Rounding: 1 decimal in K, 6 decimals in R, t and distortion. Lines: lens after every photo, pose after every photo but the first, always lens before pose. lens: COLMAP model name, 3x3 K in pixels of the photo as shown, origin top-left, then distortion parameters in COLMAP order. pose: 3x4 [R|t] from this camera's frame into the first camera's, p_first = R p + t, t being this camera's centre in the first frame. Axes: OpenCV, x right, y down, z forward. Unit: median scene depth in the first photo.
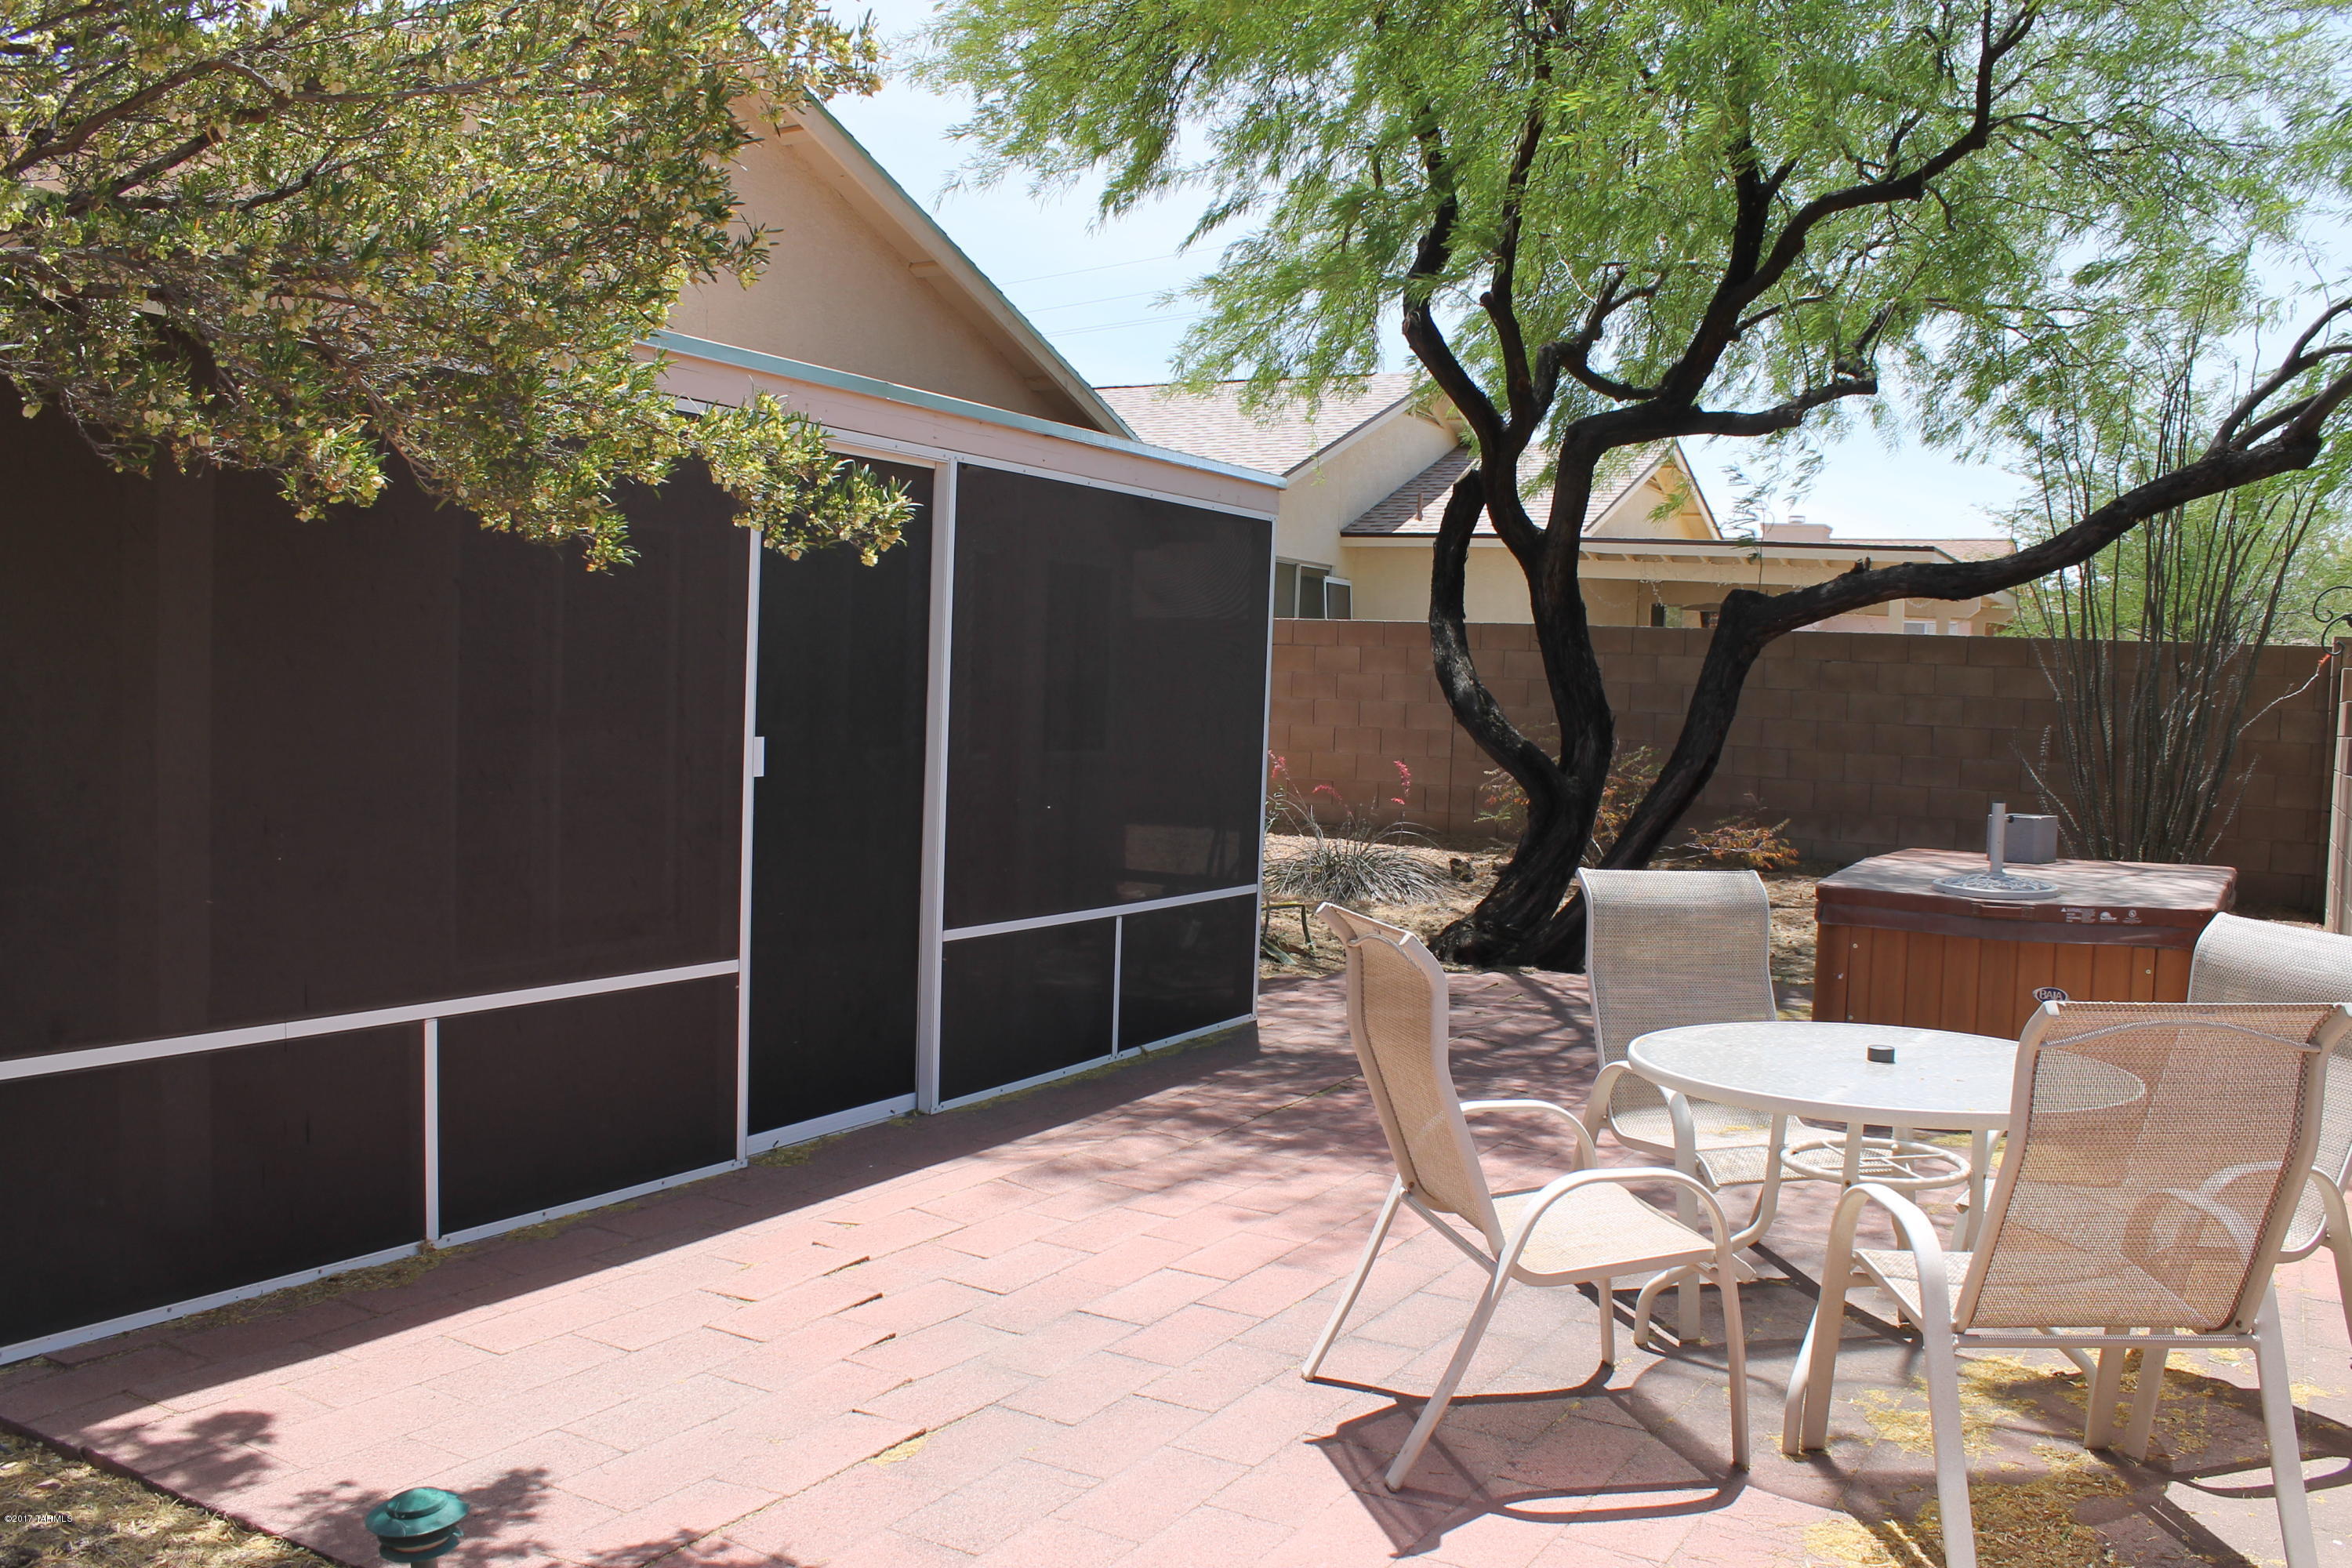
lens RADIAL K [[1922.1, 0, 1175.8], [0, 1922.1, 810.2], [0, 0, 1]] dist [-0.163602, 0.125738]
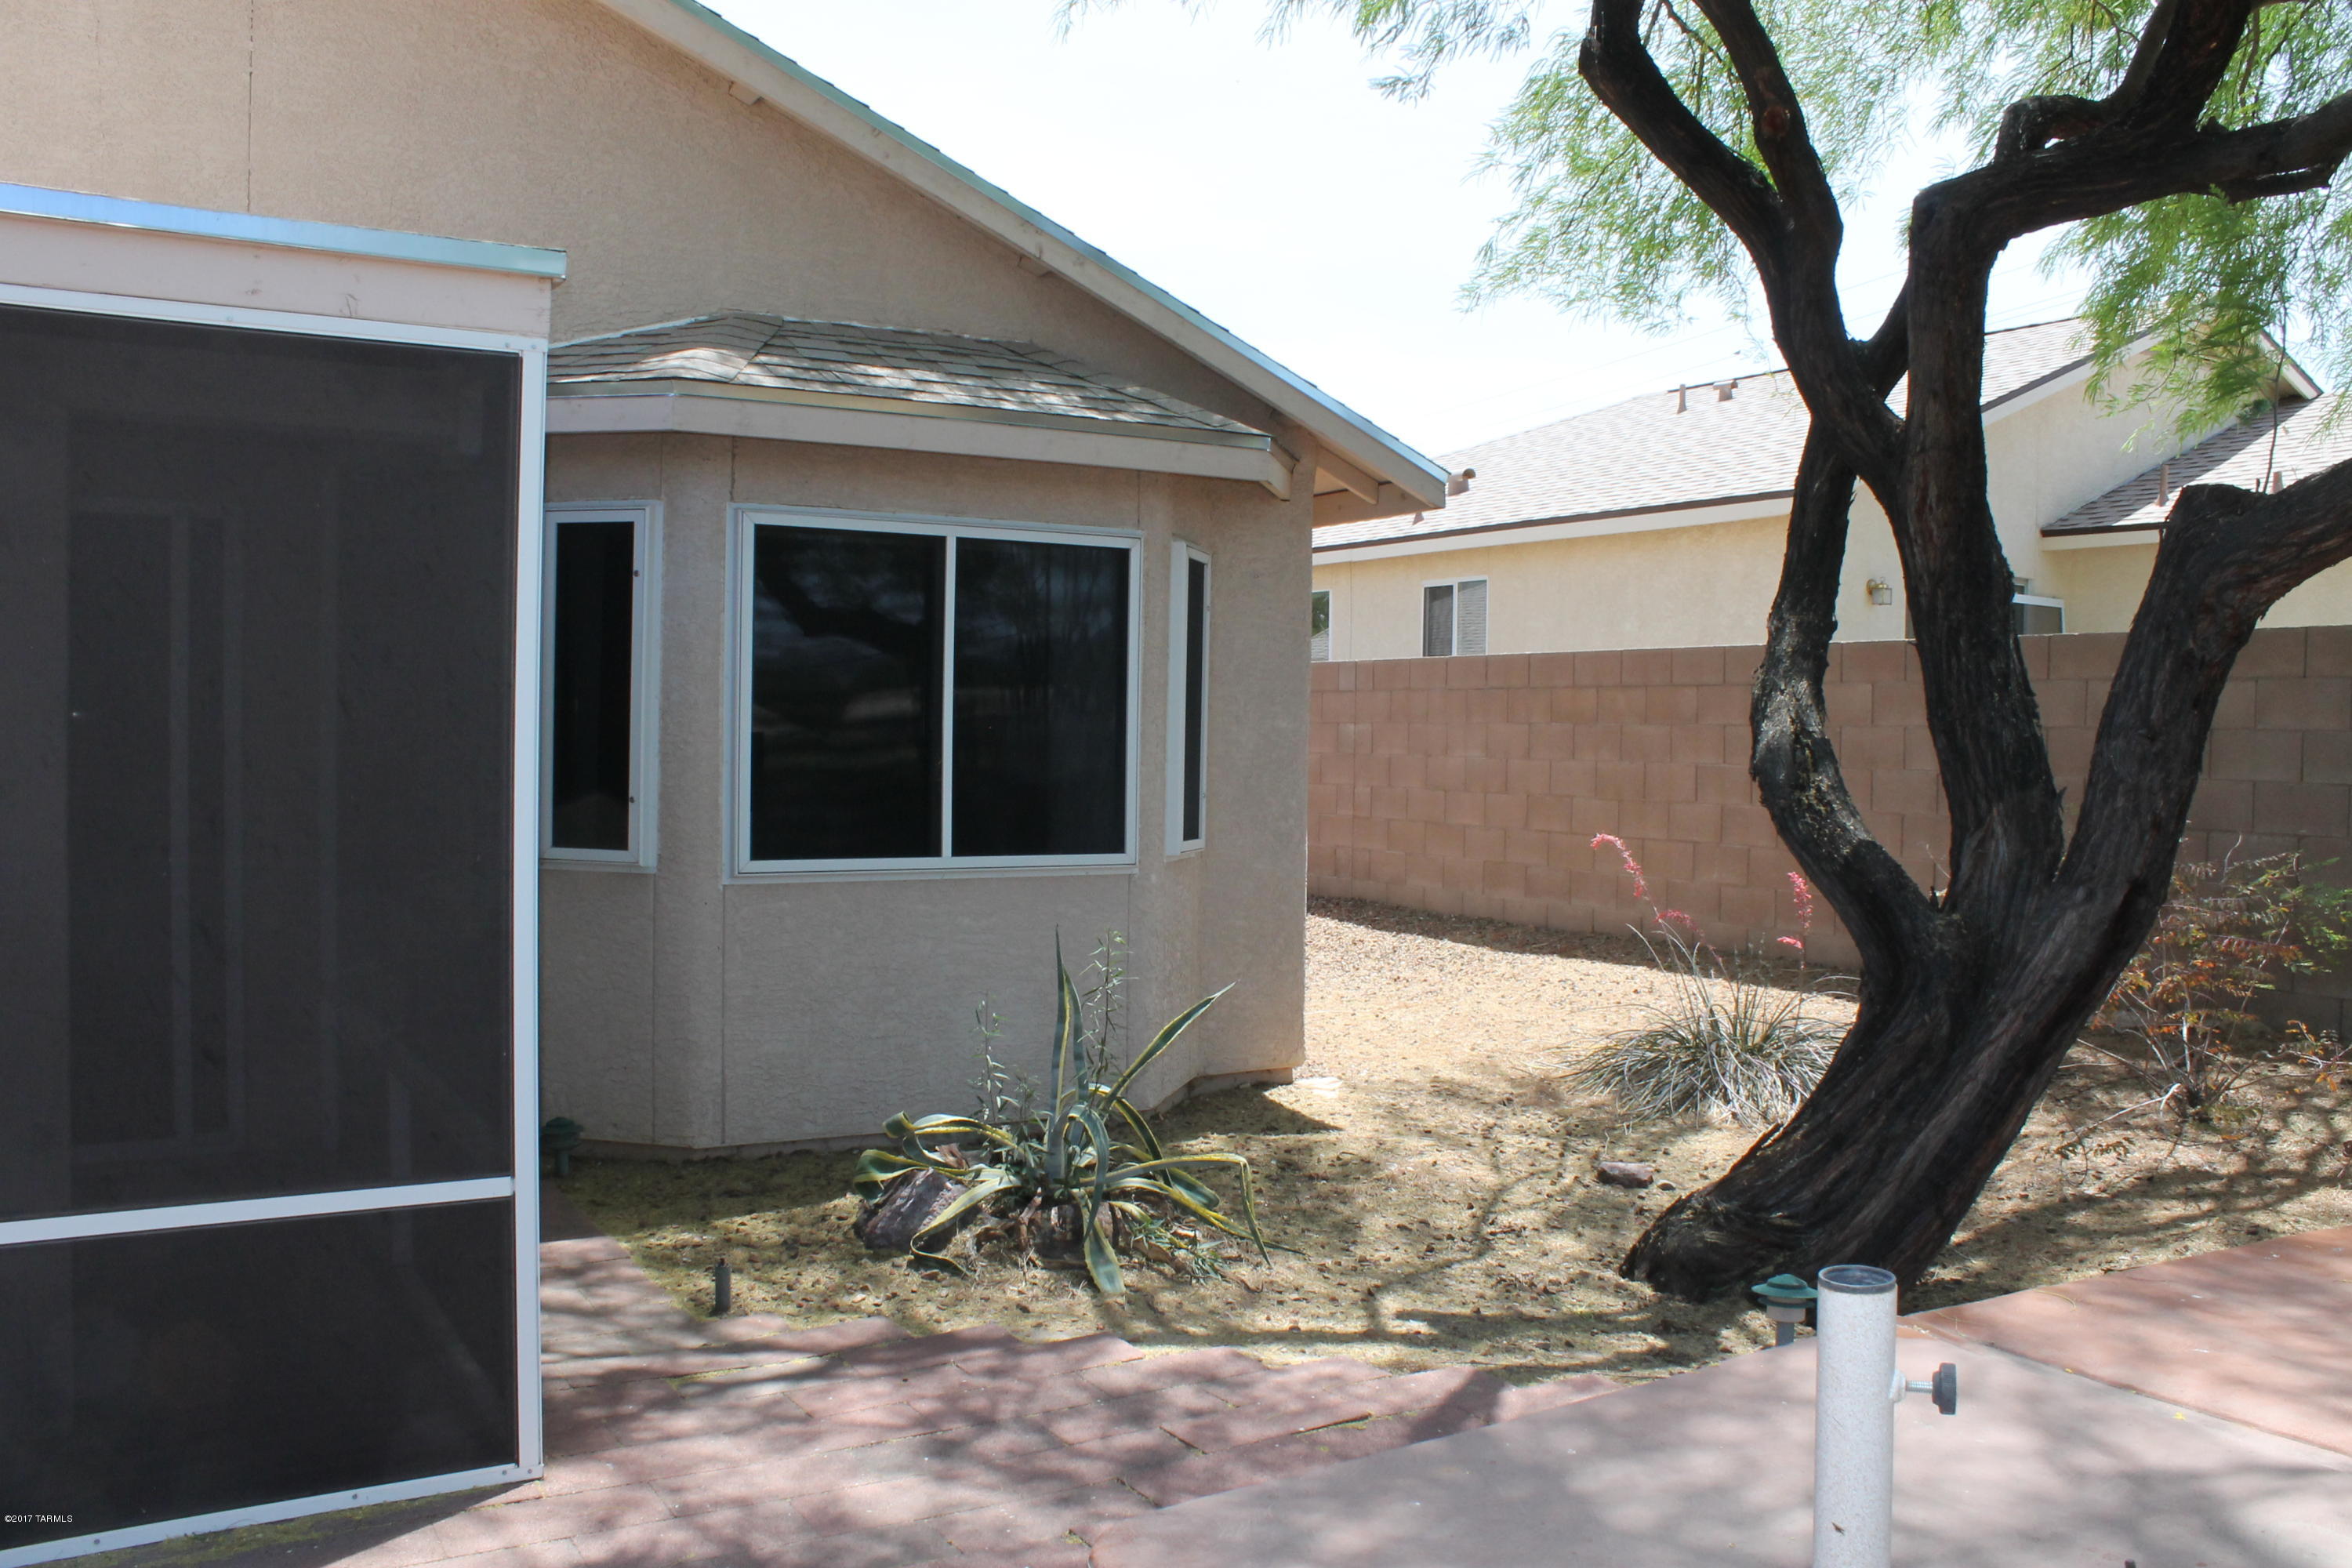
lens RADIAL K [[1922.1, 0, 1175.8], [0, 1922.1, 810.2], [0, 0, 1]] dist [-0.163602, 0.125738]
pose [[0.876065, -0.014438, -0.481977, 0.262093], [-0.006215, 0.999130, -0.041227, -0.022693], [0.482153, 0.039114, 0.875213, 0.478144]]
